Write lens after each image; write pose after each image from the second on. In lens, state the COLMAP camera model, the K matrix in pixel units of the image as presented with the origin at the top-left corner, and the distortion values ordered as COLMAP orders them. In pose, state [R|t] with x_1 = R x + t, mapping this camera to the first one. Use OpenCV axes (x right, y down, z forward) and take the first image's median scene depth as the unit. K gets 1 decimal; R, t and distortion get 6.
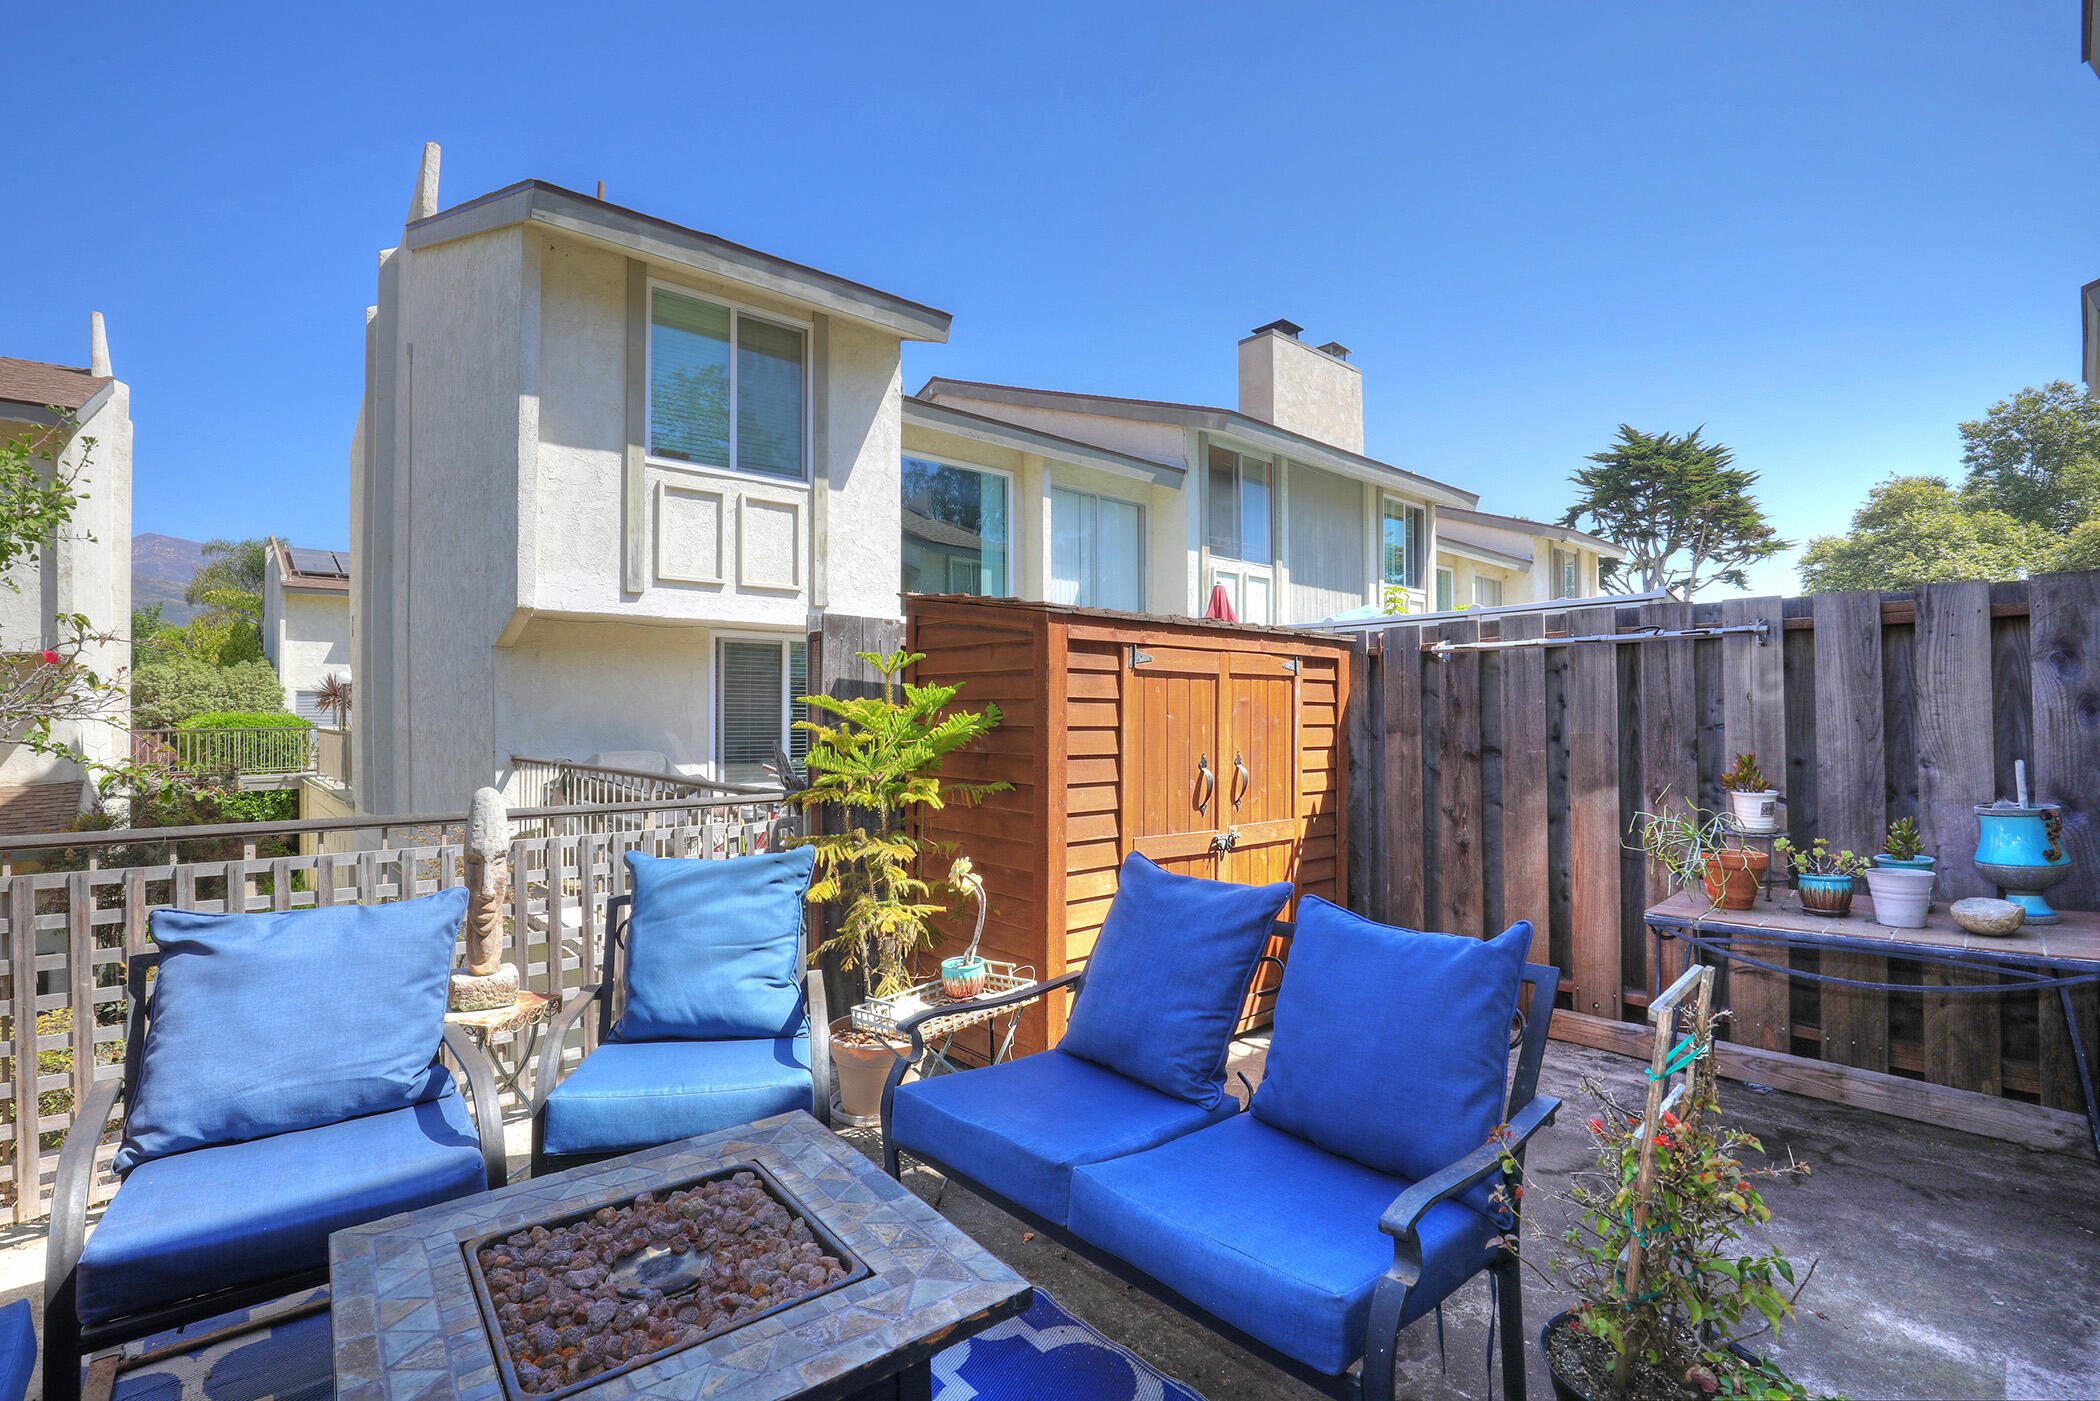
lens RADIAL K [[966.6, 0, 1077.8], [0, 966.6, 710.0], [0, 0, 1]] dist [-0.035792, 0.006385]
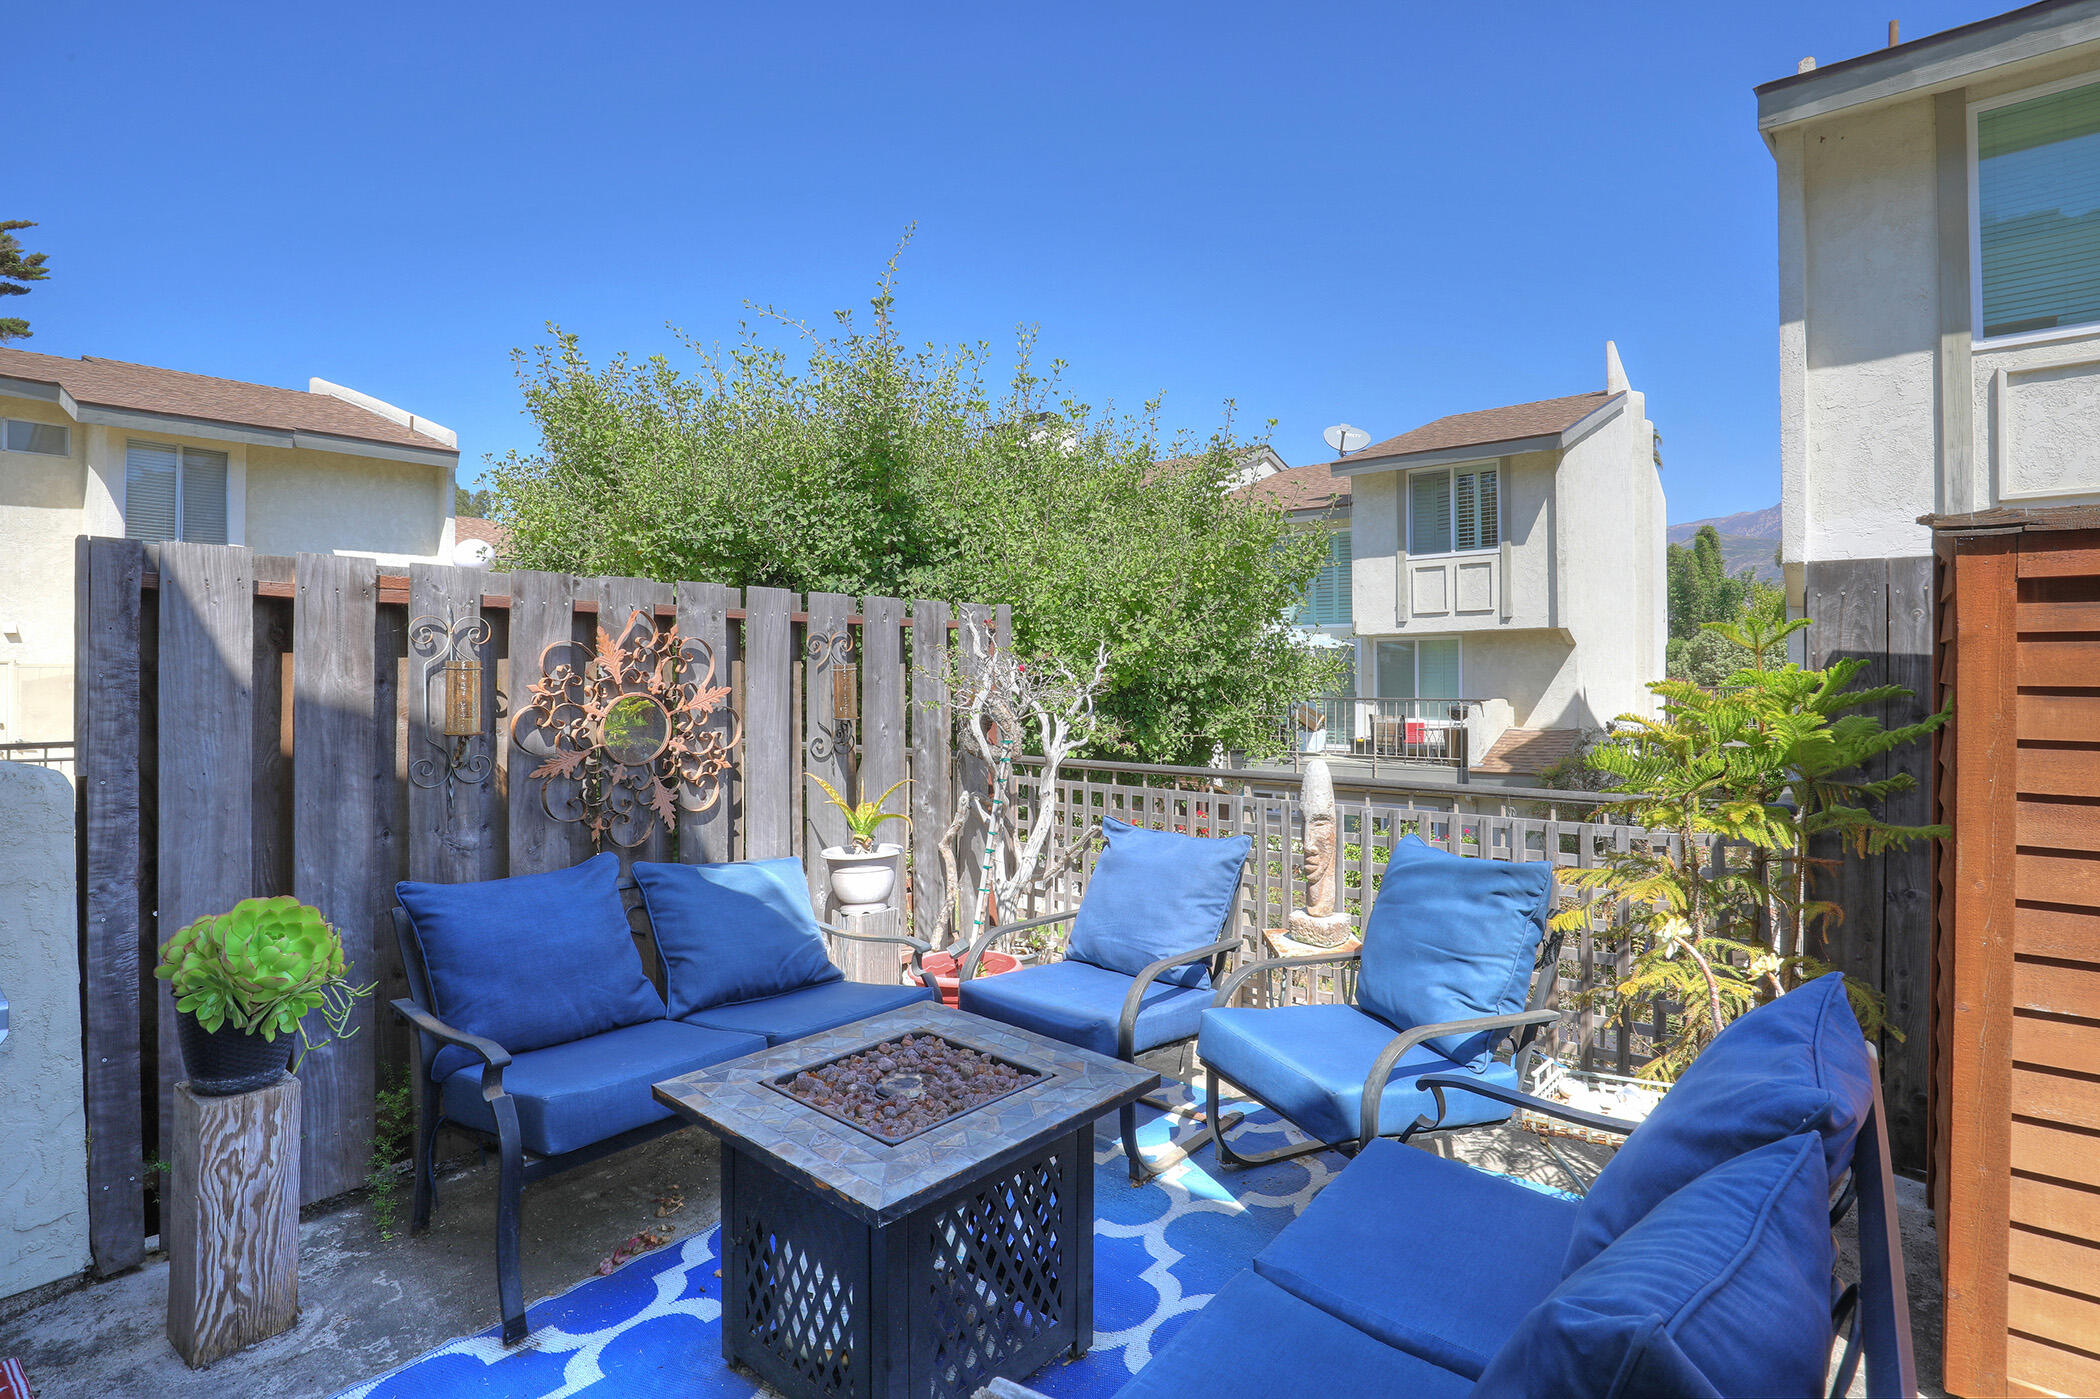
lens RADIAL K [[1002.8, 0, 1062.7], [0, 1002.8, 666.2], [0, 0, 1]] dist [-0.021592, 0.000691]
pose [[0.164628, -0.004622, -0.986345, 0.267611], [0.007525, 0.999966, -0.003430, -0.016640], [0.986327, -0.006857, 0.164657, 0.223772]]
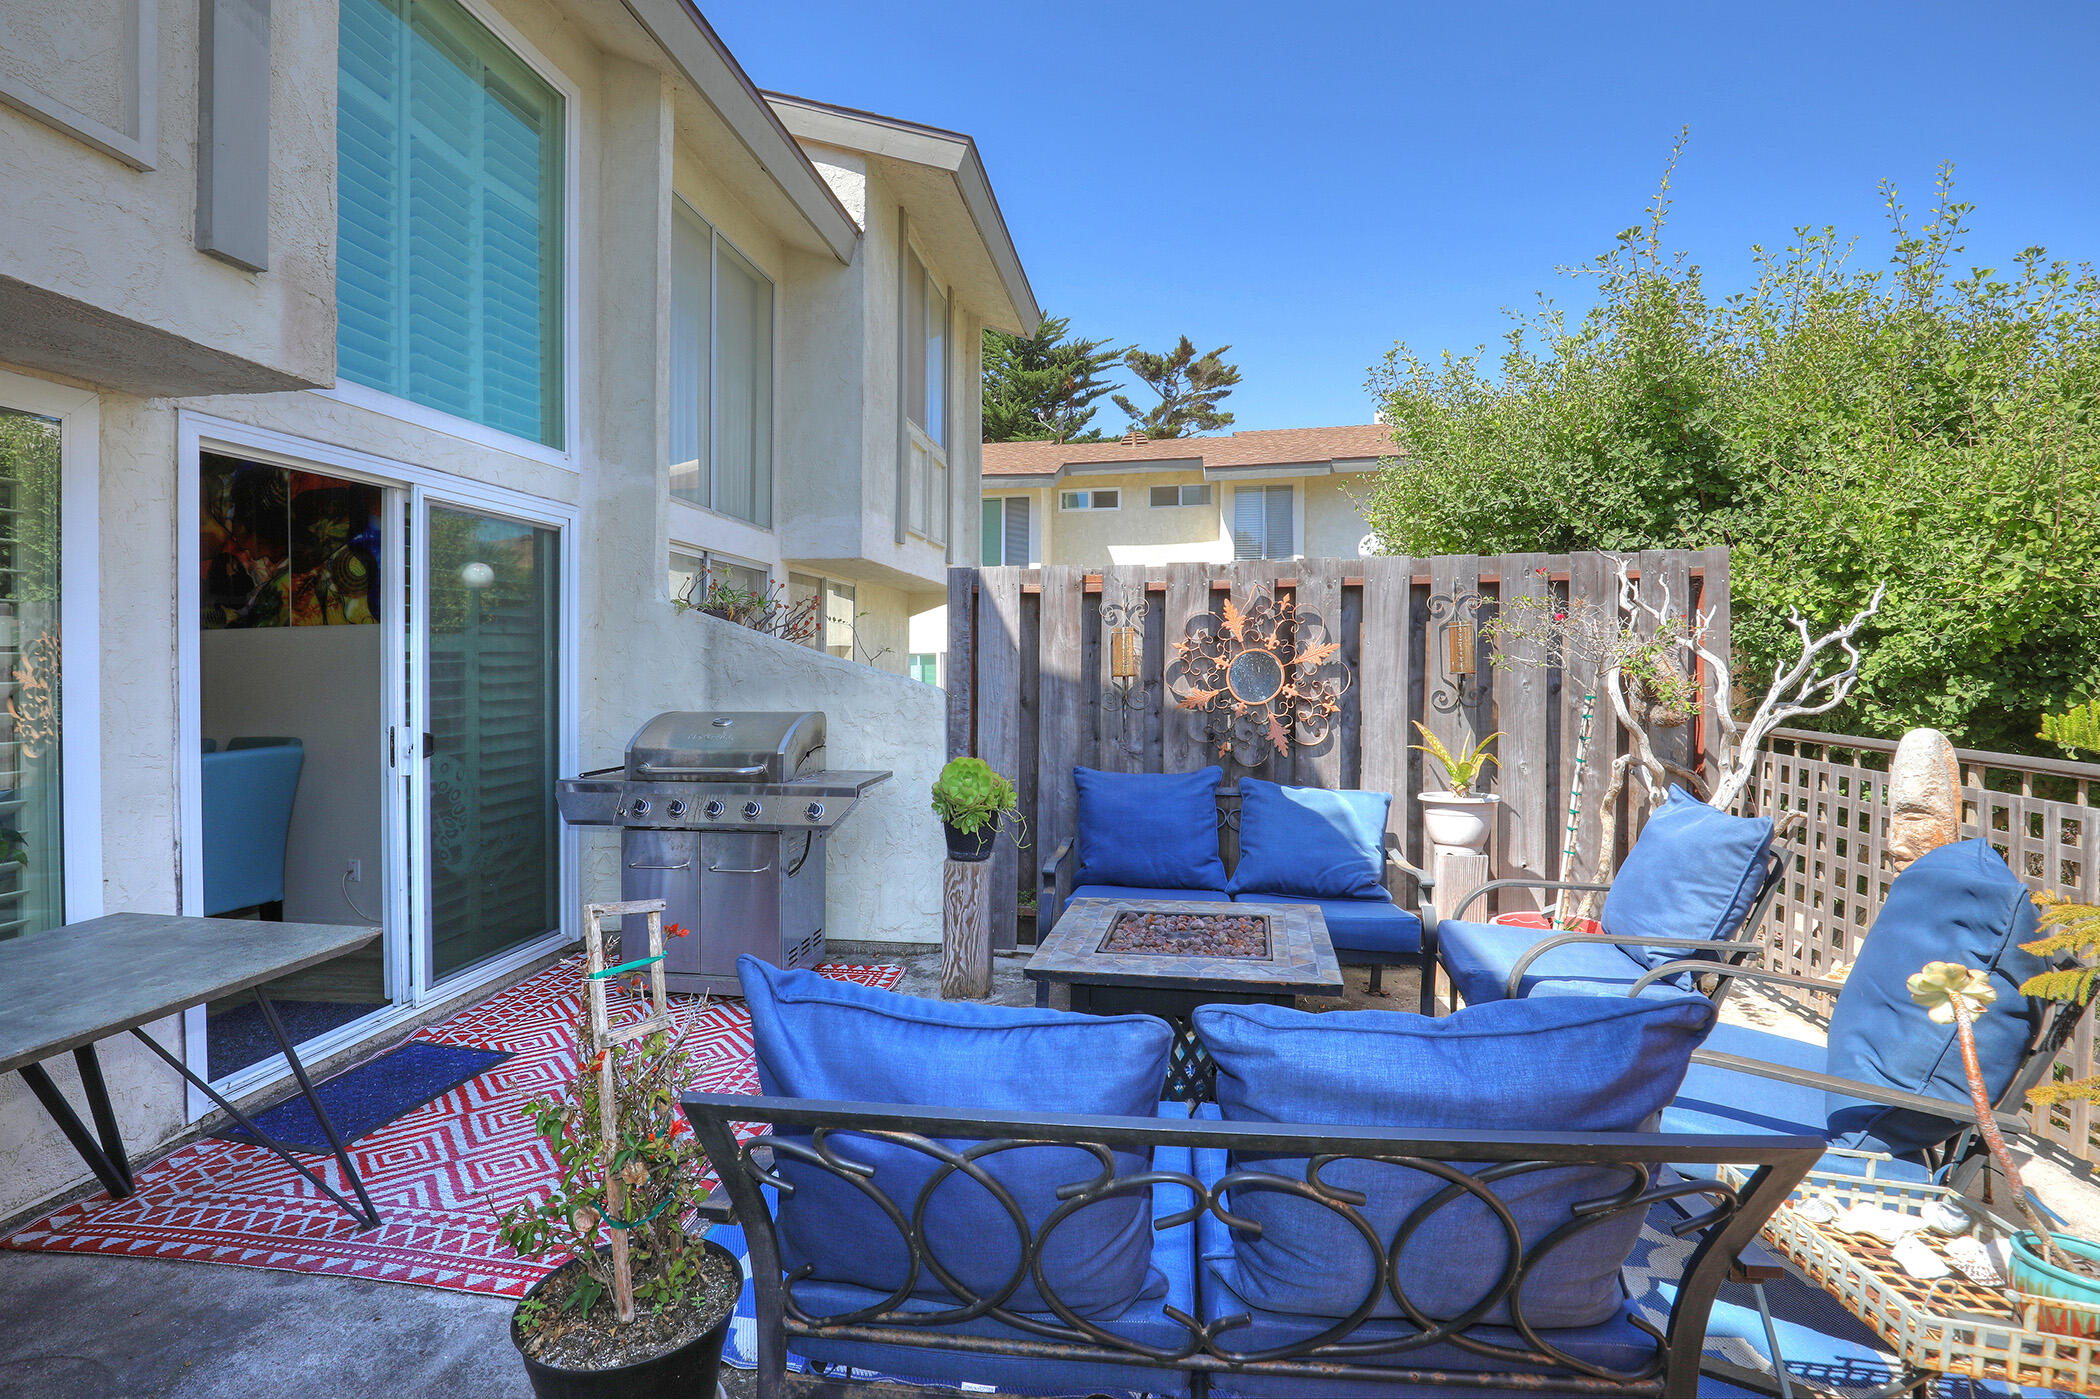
lens RADIAL K [[957.2, 0, 1046.8], [0, 957.2, 653.9], [0, 0, 1]] dist [-0.015857, 0.000249]
pose [[-0.751955, 0.011703, -0.659110, 0.247139], [0.021366, 0.999750, -0.006624, 0.000948], [0.658868, -0.019064, -0.752017, 0.524776]]
